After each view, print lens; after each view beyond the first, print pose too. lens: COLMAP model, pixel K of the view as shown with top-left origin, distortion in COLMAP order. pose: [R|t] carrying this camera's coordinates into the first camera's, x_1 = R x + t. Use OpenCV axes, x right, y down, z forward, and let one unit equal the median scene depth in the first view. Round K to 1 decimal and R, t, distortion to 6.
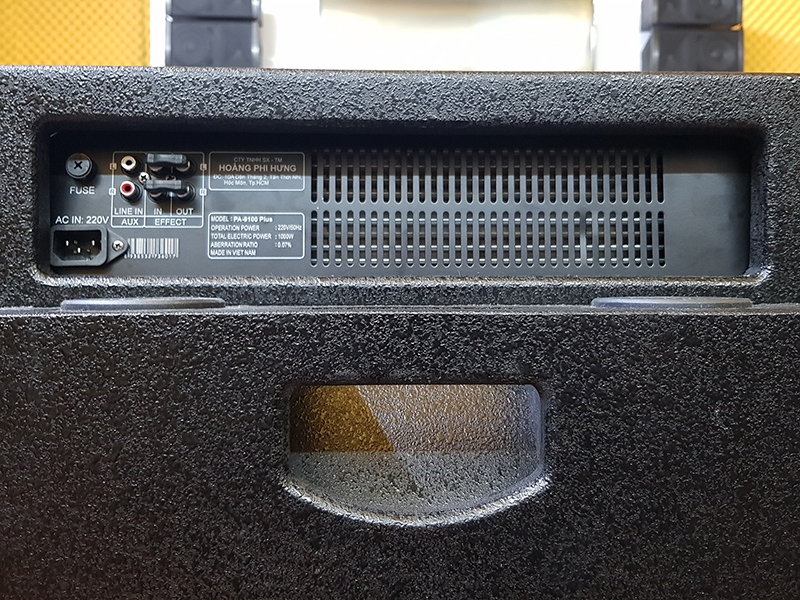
lens RADIAL K [[835.3, 0, 400.0], [0, 835.3, 300.0], [0, 0, 1]] dist [0.119691, -0.376892]
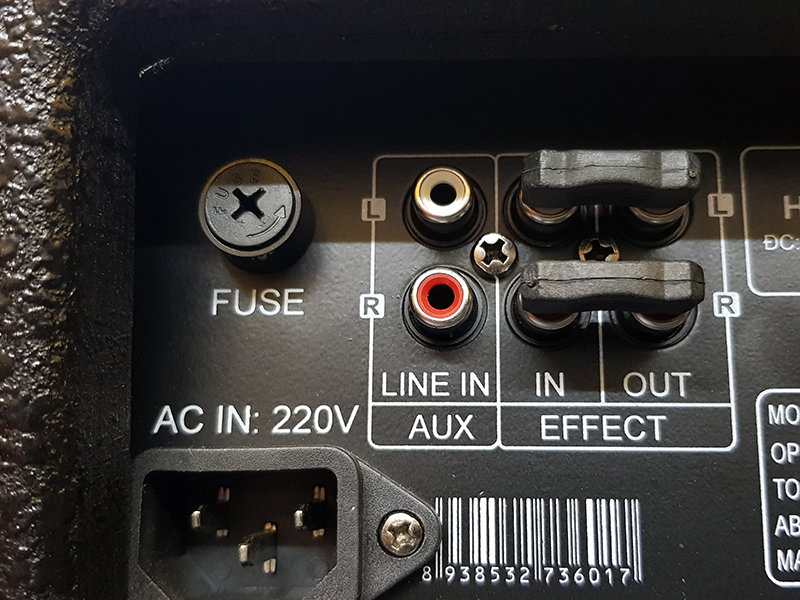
lens RADIAL K [[835.3, 0, 400.0], [0, 835.3, 300.0], [0, 0, 1]] dist [0.119691, -0.376892]
pose [[0.995238, -0.002319, -0.097451, -0.309038], [-0.005129, 0.997086, -0.076110, -0.111707], [0.097344, 0.076248, 0.992326, 0.751408]]
